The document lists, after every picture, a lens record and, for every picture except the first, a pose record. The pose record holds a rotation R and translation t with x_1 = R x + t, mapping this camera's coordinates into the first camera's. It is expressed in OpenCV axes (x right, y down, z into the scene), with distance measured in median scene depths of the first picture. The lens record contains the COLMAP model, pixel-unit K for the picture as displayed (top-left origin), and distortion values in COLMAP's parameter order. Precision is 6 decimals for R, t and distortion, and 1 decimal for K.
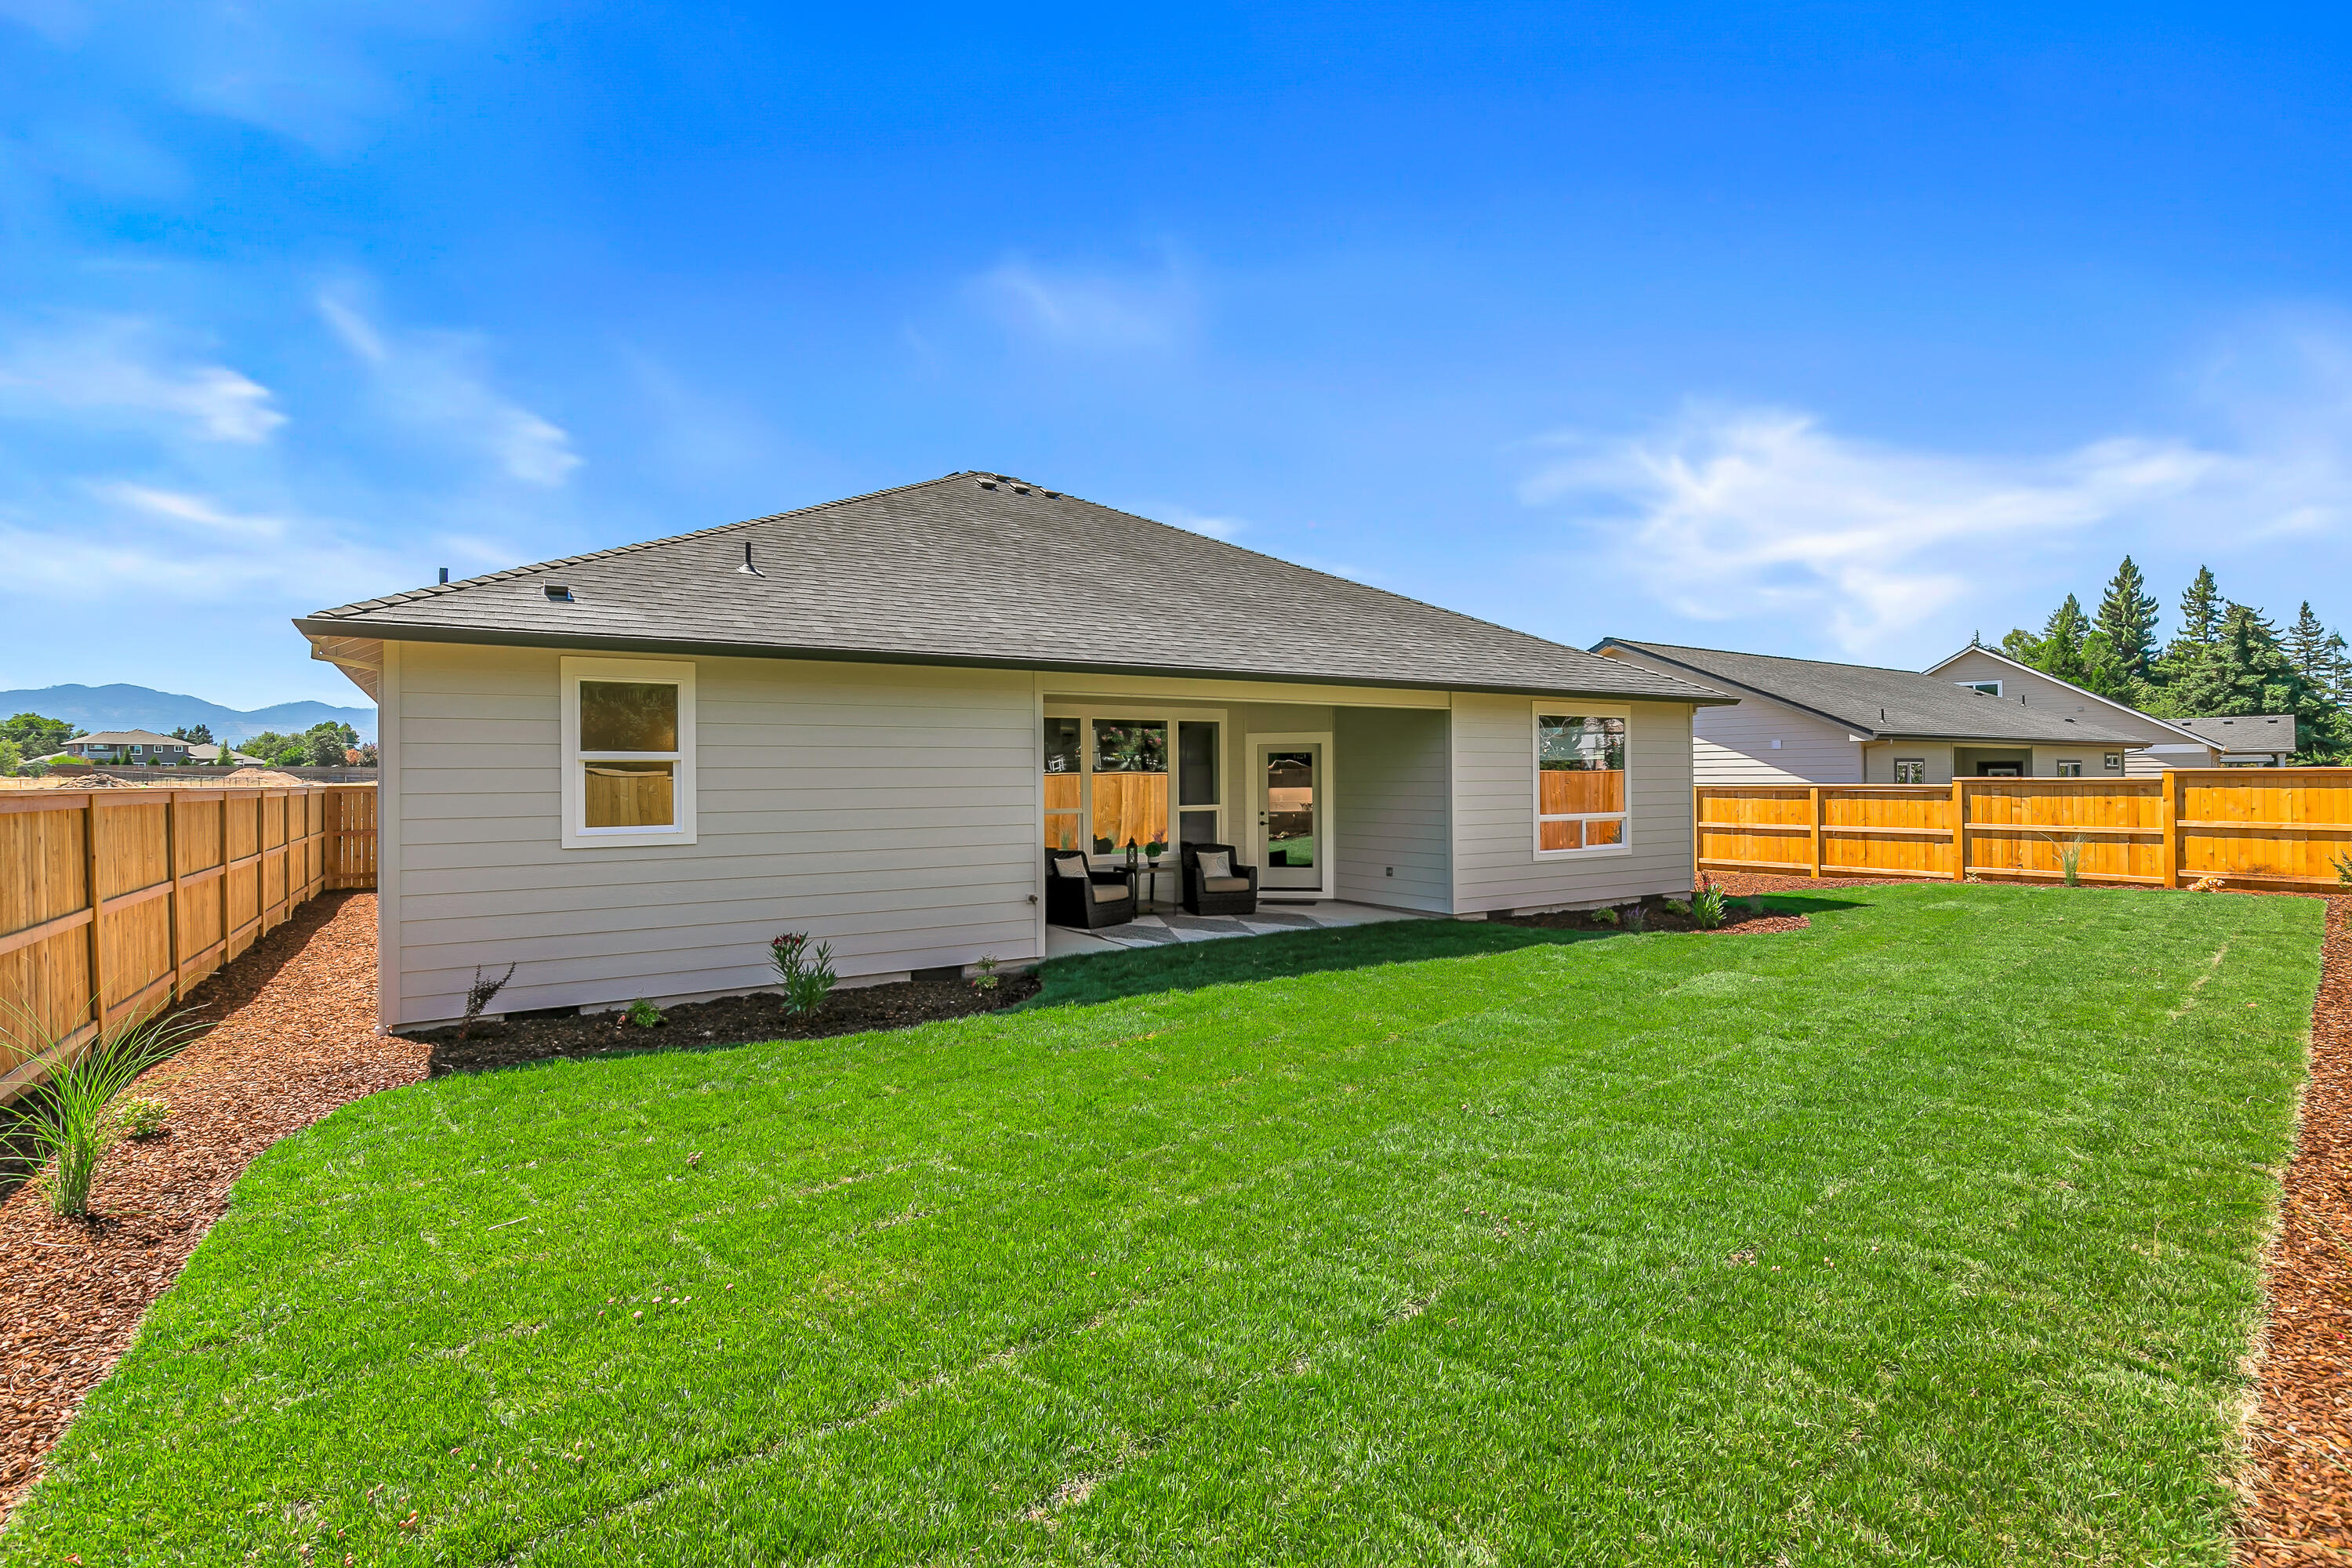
lens RADIAL K [[1076.0, 0, 1180.4], [0, 1076.0, 780.7], [0, 0, 1]] dist [0.010259, -0.000647]
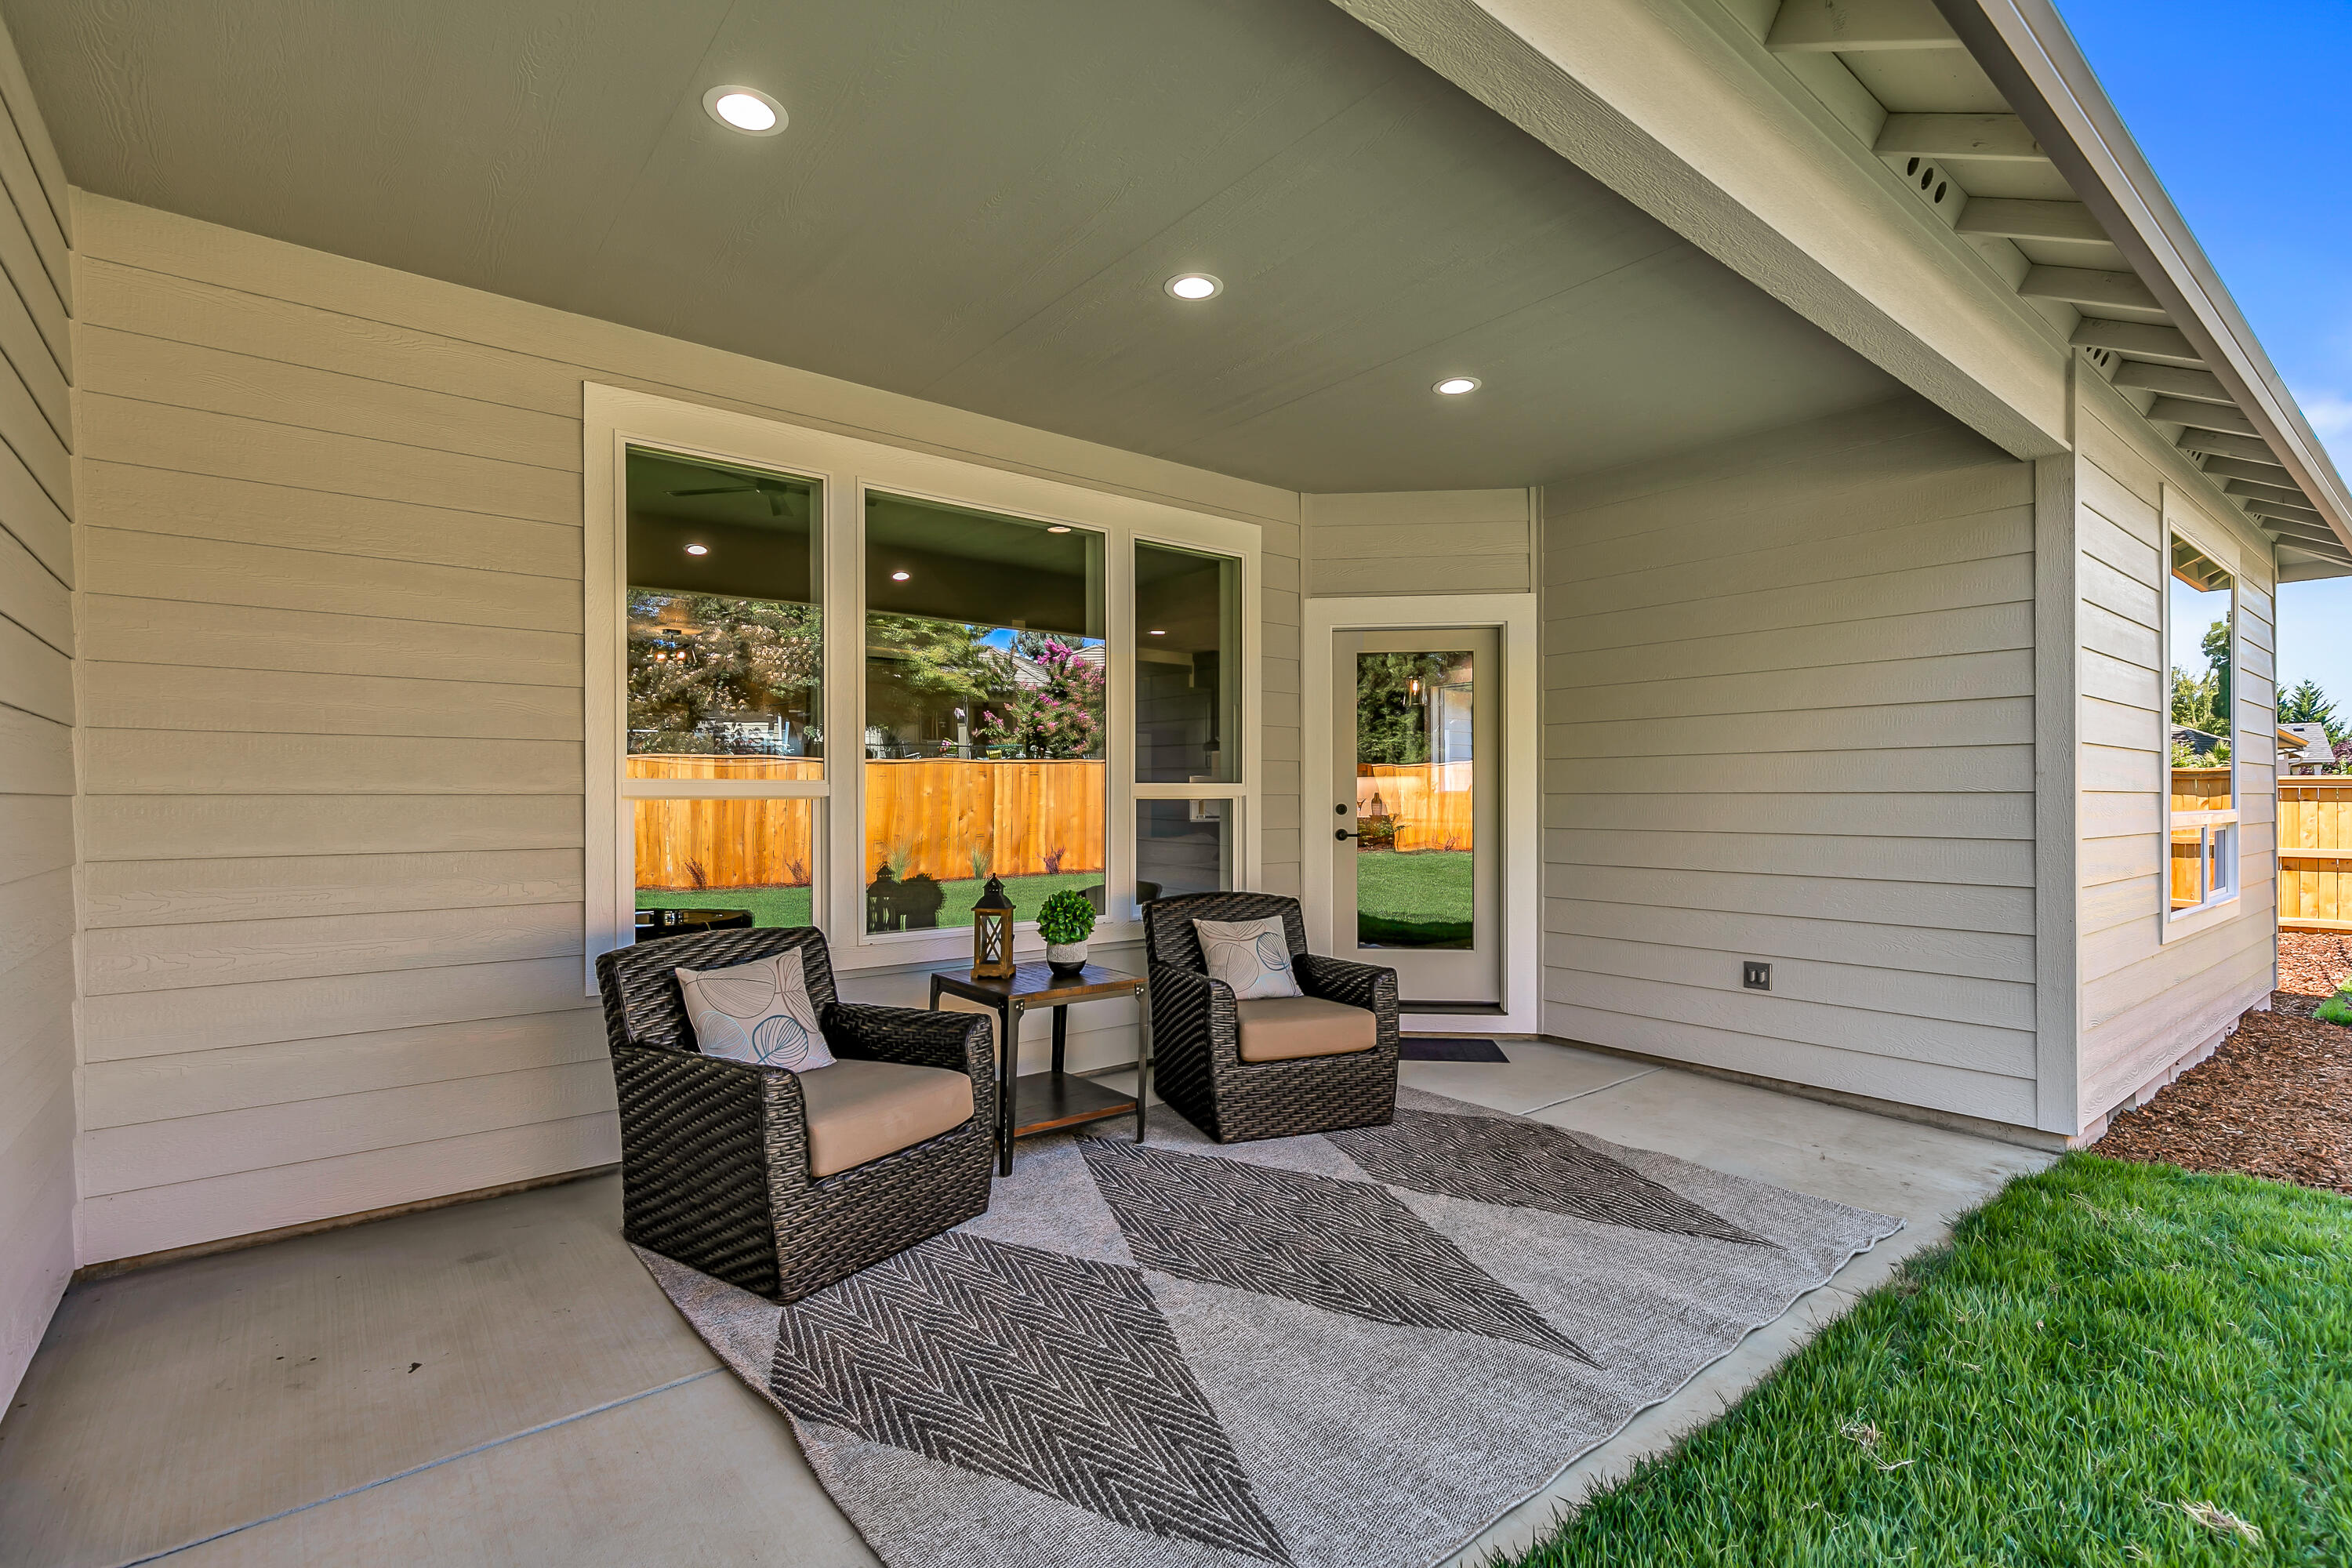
lens RADIAL K [[1076.0, 0, 1175.4], [0, 1076.0, 793.0], [0, 0, 1]] dist [0.010259, -0.000647]
pose [[0.994771, 0.004065, 0.102049, -0.024456], [-0.003578, 0.999981, -0.004955, 0.028930], [-0.102067, 0.004564, 0.994767, 0.672410]]
